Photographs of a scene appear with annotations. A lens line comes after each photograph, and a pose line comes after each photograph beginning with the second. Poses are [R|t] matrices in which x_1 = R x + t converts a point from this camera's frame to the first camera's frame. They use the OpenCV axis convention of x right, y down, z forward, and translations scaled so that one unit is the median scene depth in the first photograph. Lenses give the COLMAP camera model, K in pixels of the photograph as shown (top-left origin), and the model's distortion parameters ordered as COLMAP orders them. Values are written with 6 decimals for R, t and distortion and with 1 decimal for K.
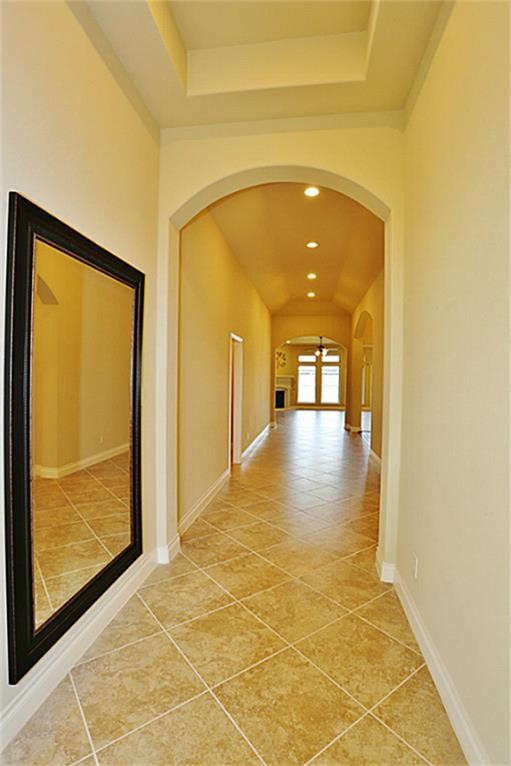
lens RADIAL K [[374.1, 0, 254.0], [0, 374.1, 381.3], [0, 0, 1]] dist [-0.072828, 0.029727]
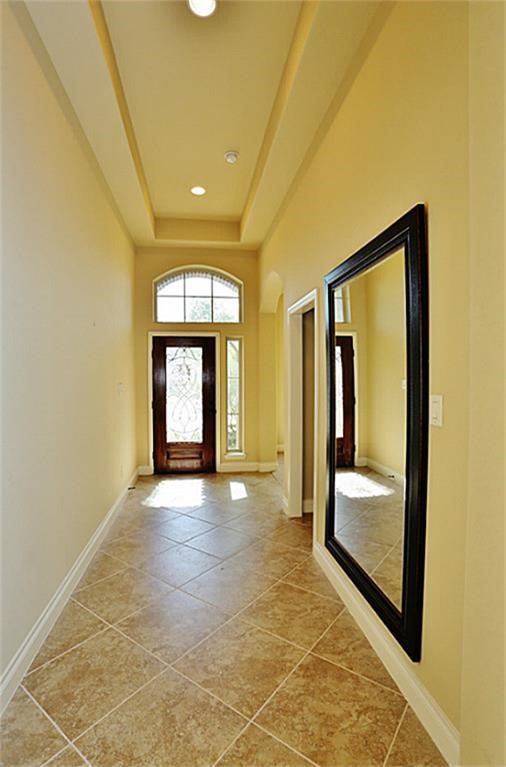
lens RADIAL K [[374.6, 0, 249.9], [0, 374.6, 383.9], [0, 0, 1]] dist [-0.072828, 0.029727]
pose [[-0.959293, -0.006825, -0.282329, 0.173119], [-0.012849, 0.999727, 0.019491, -0.007537], [0.282119, 0.022325, -0.959120, 1.955527]]
